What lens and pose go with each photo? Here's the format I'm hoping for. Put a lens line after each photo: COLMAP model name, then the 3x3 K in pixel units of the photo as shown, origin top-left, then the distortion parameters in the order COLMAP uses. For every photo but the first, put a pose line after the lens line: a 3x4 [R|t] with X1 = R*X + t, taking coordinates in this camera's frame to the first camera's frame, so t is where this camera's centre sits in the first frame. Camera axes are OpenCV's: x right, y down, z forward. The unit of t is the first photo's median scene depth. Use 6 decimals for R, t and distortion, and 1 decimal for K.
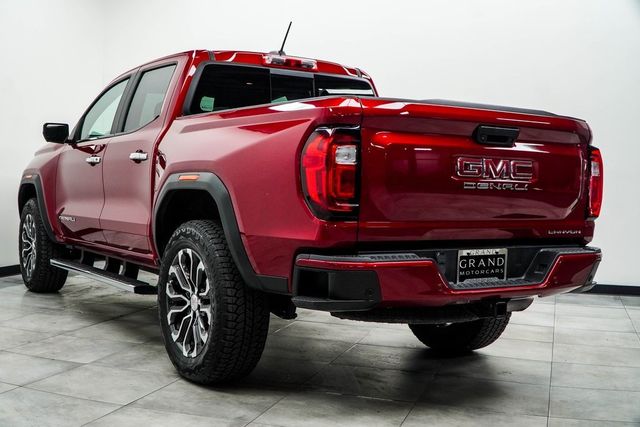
lens RADIAL K [[785.3, 0, 319.1], [0, 785.3, 212.7], [0, 0, 1]] dist [0.000374, 0.000000]
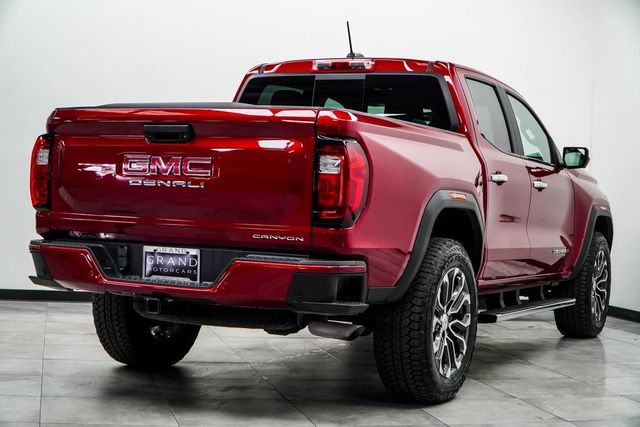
lens RADIAL K [[1141.4, 0, 320.3], [0, 1141.4, 213.8], [0, 0, 1]] dist [-0.075778, 0.000000]
pose [[0.502899, 0.004900, -0.864331, 1.538099], [-0.060951, 0.997696, -0.029807, 0.035236], [0.862194, 0.067671, 0.502039, 0.431207]]
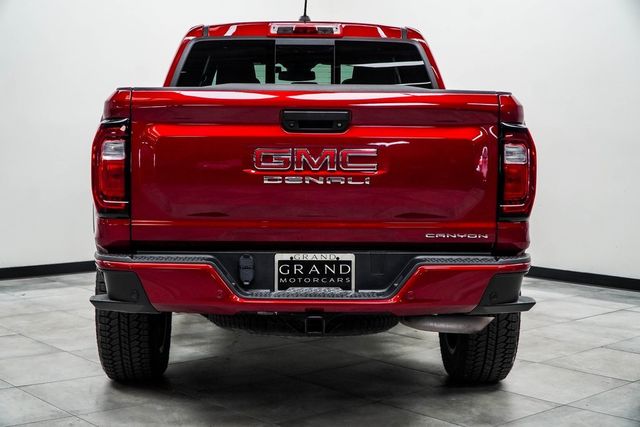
lens RADIAL K [[1018.2, 0, 320.2], [0, 1018.2, 213.5], [0, 0, 1]] dist [0.012677, 0.000000]
pose [[0.854558, 0.020412, -0.518954, 0.780062], [-0.005836, 0.999542, 0.029704, -0.029688], [0.519323, -0.022356, 0.854286, 0.059220]]
